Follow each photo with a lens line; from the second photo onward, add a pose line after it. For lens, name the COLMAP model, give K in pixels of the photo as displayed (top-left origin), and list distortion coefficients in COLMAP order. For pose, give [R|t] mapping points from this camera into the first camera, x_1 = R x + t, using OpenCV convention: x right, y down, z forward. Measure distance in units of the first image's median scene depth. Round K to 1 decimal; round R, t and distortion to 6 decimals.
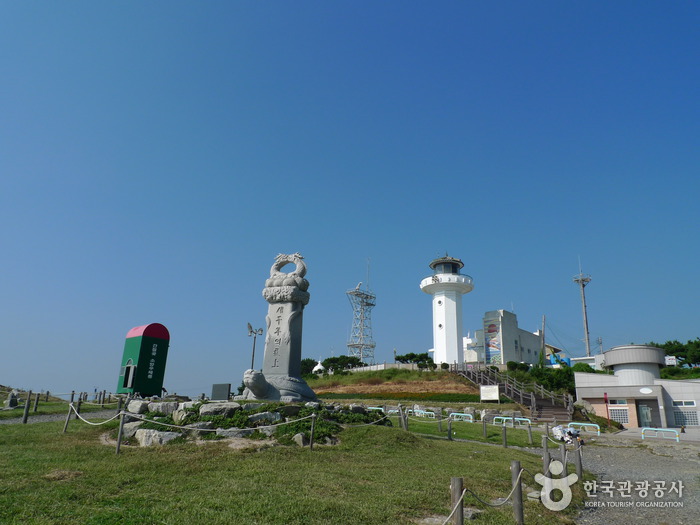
lens RADIAL K [[496.2, 0, 350.0], [0, 496.2, 262.5], [0, 0, 1]] dist [-0.031373, -0.005974]
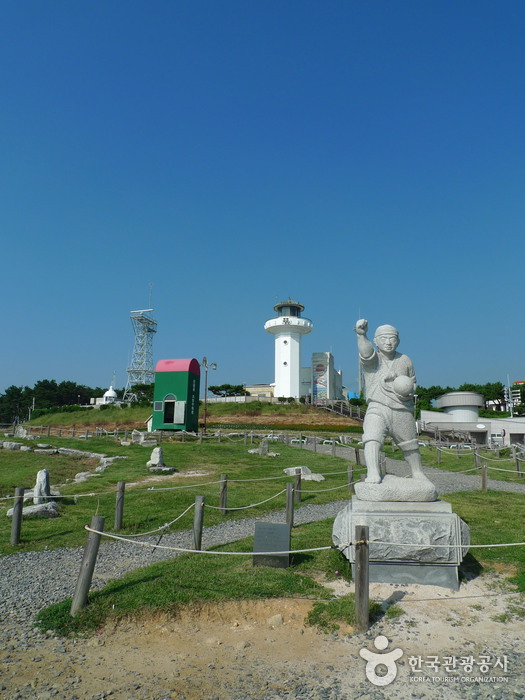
lens RADIAL K [[496.2, 0, 262.5], [0, 496.2, 350.0], [0, 0, 1]] dist [-0.031373, -0.005974]
pose [[0.900253, 0.072116, 0.429352, -0.337220], [-0.125737, 0.987229, 0.097822, -0.003556], [-0.416814, -0.142050, 0.897824, 0.030266]]
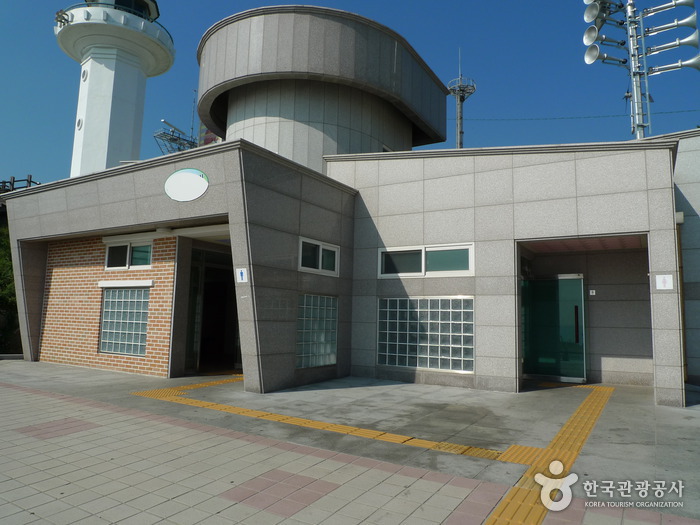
lens RADIAL K [[496.2, 0, 350.0], [0, 496.2, 262.5], [0, 0, 1]] dist [-0.031373, -0.005974]
pose [[0.998540, -0.005030, 0.053786, 0.401490], [-0.006339, 0.977867, 0.209130, 0.154477], [-0.053648, -0.209165, 0.976408, 0.500356]]
